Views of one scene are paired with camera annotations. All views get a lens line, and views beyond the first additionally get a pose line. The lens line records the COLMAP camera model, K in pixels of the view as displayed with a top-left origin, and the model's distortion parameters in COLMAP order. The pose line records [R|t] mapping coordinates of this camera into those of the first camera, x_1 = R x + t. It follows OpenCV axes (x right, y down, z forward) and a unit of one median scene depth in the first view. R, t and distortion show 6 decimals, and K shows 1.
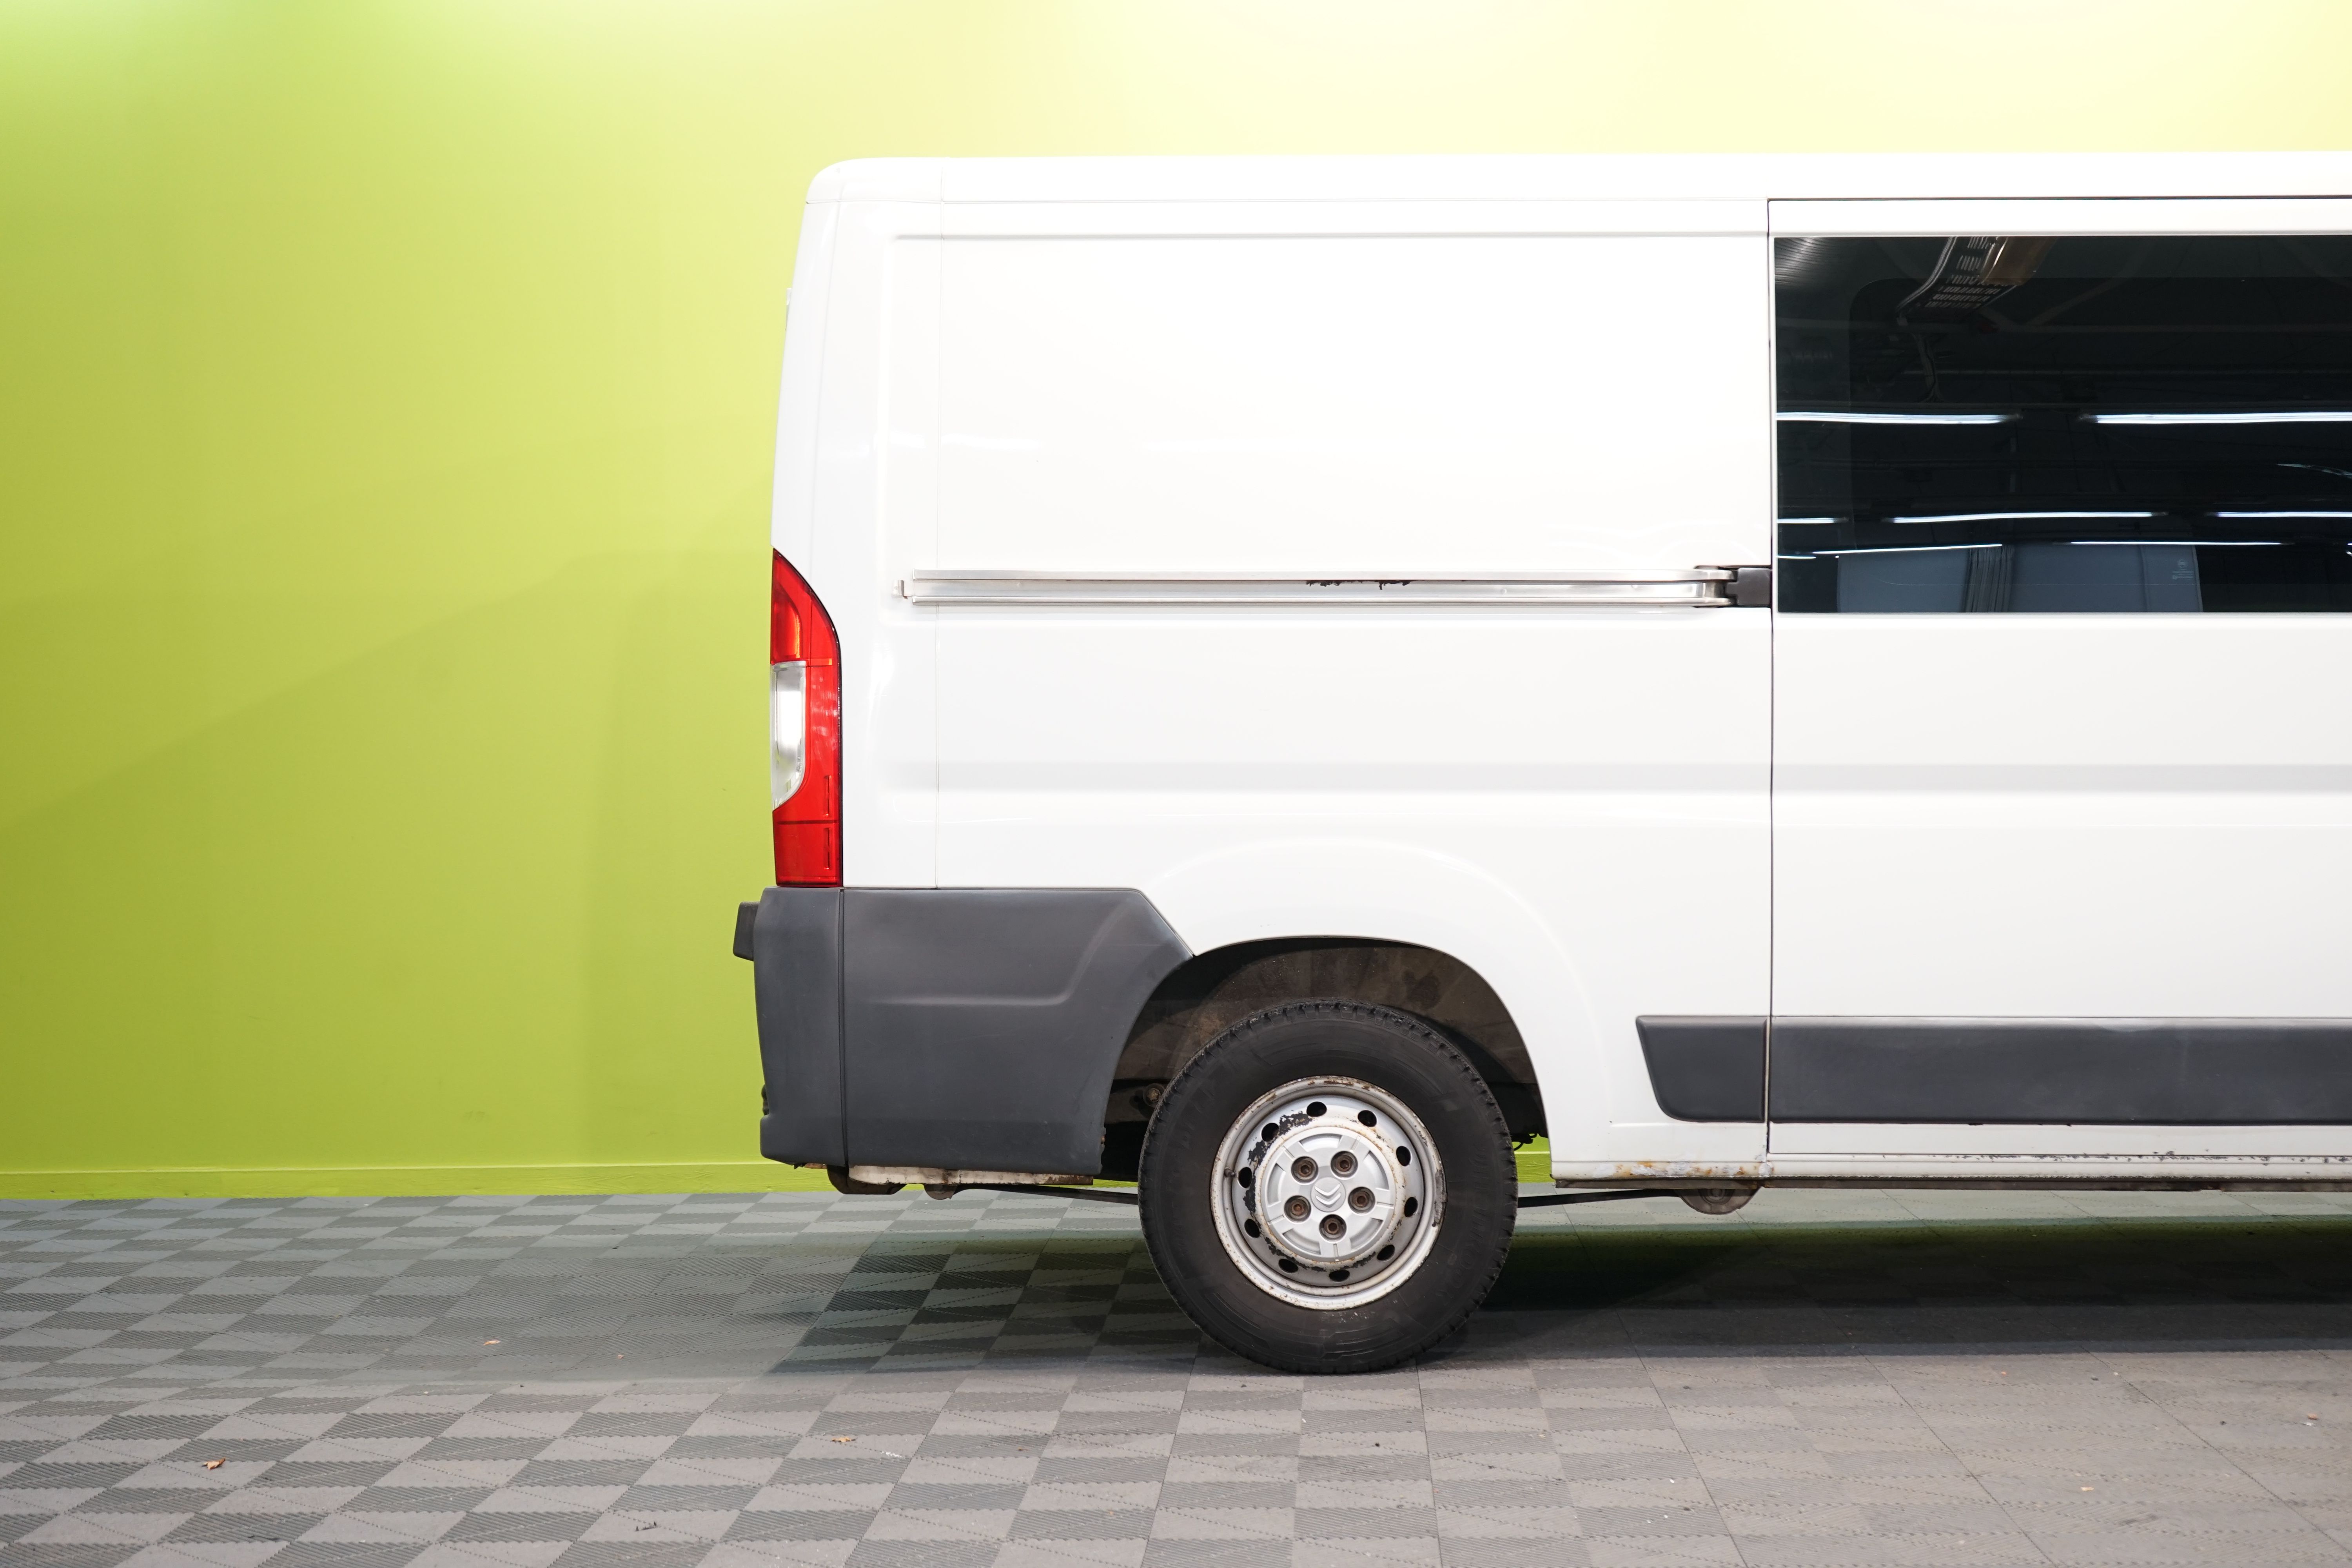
lens RADIAL K [[3684.3, 0, 1079.7], [0, 3684.3, 778.4], [0, 0, 1]] dist [-0.002234, 0.057913]
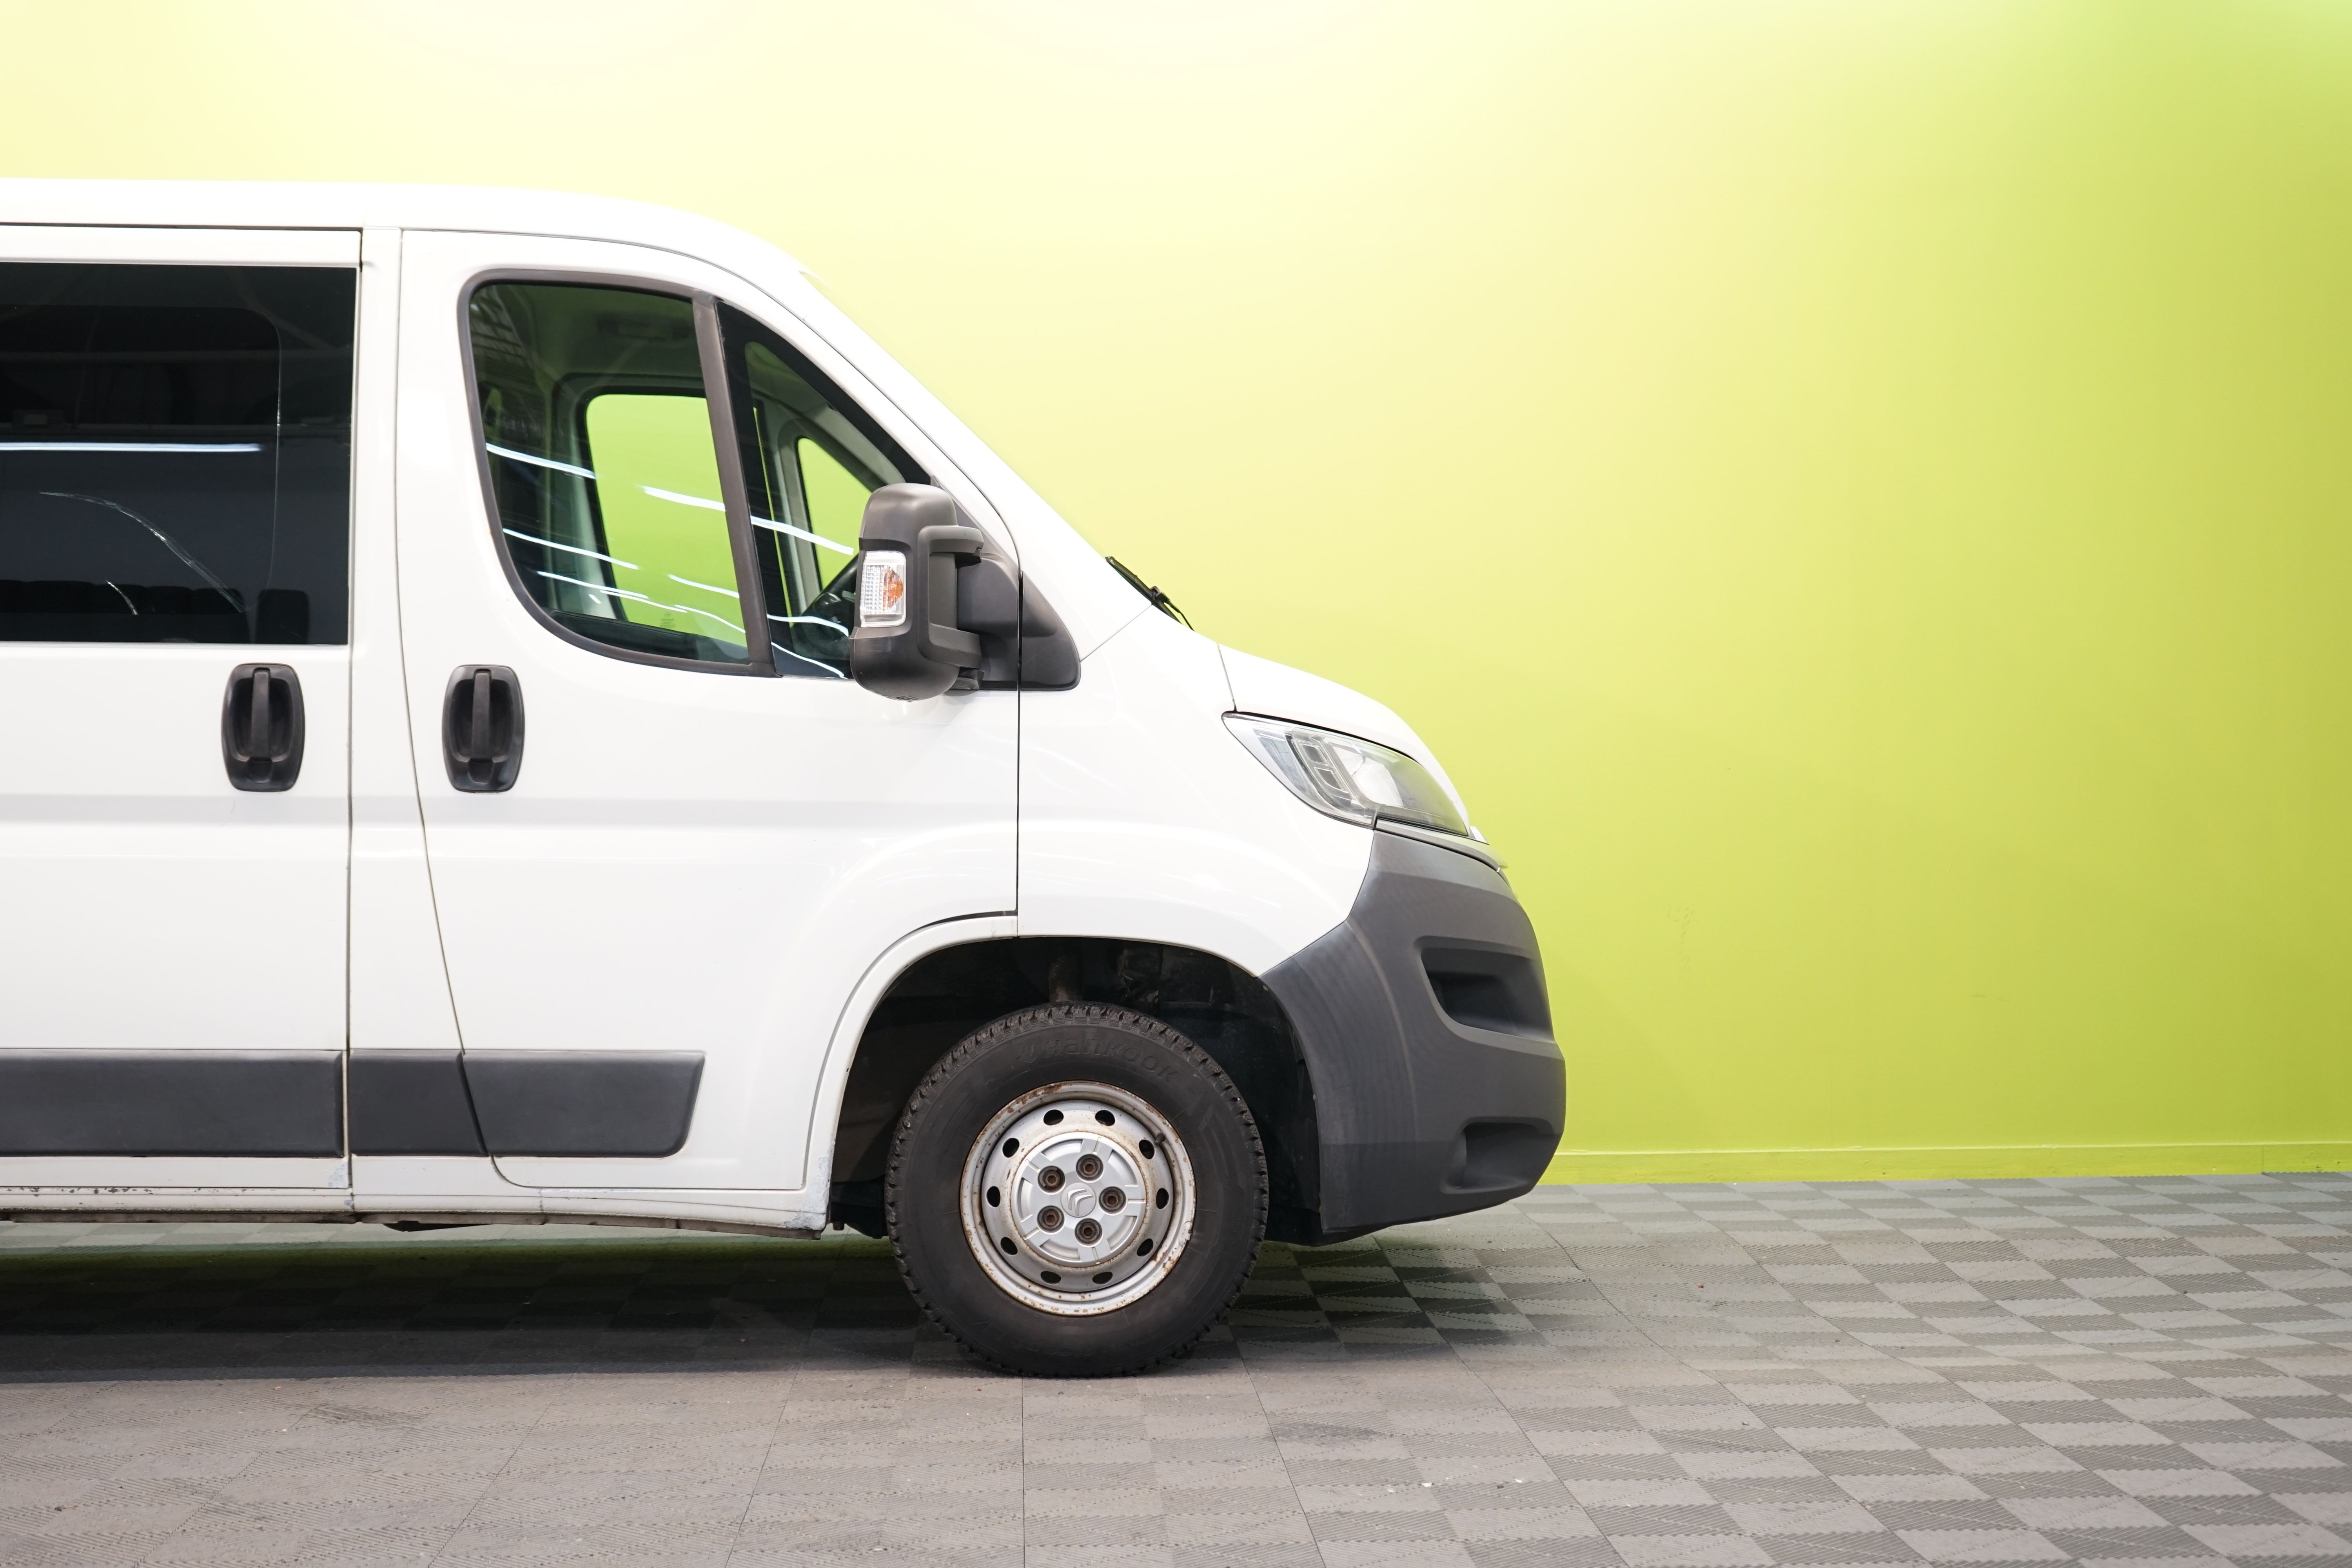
lens RADIAL K [[3684.3, 0, 1079.7], [0, 3684.3, 778.4], [0, 0, 1]] dist [-0.002234, 0.057913]
pose [[0.996882, 0.008460, 0.078450, 0.521998], [-0.007702, 0.999921, -0.009958, -0.000185], [-0.078528, 0.009323, 0.996868, -0.015586]]
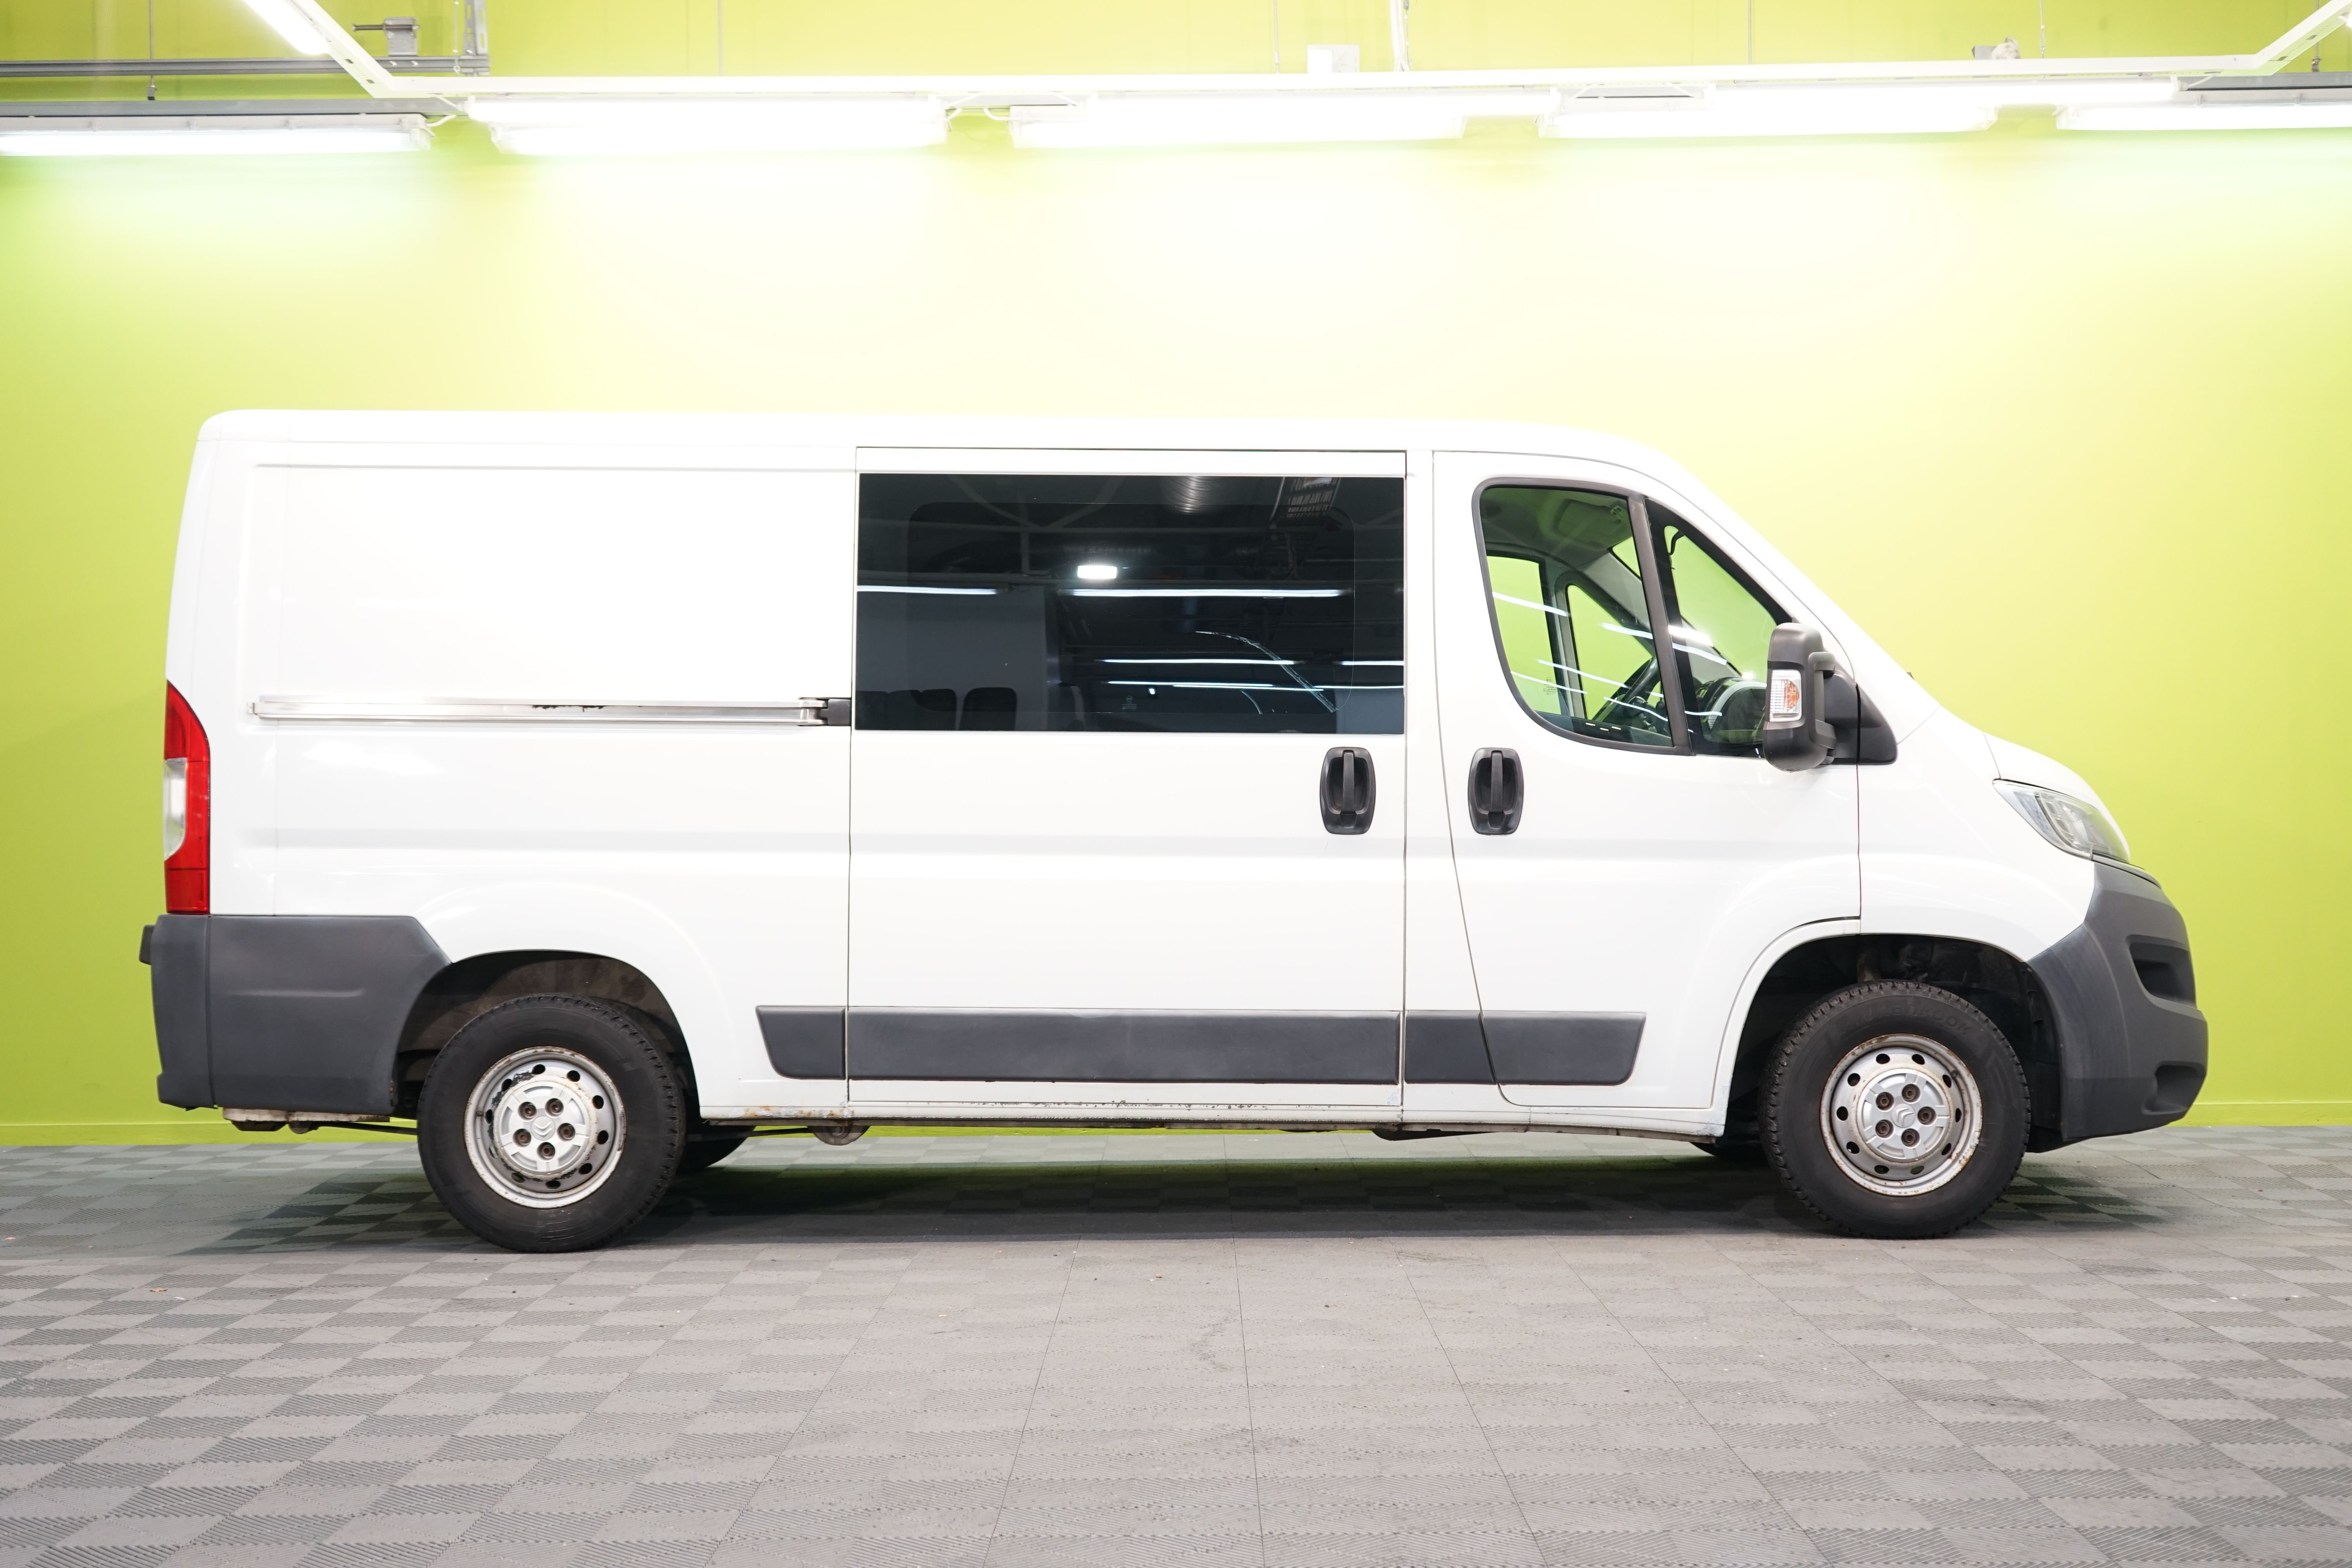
lens RADIAL K [[2953.4, 0, 1176.0], [0, 2953.4, 784.0], [0, 0, 1]] dist [-0.022556, 0.339542]
pose [[0.999364, 0.008049, 0.034751, 0.273891], [-0.007116, 0.999613, -0.026902, 0.007032], [-0.034954, 0.026638, 0.999034, -0.172769]]
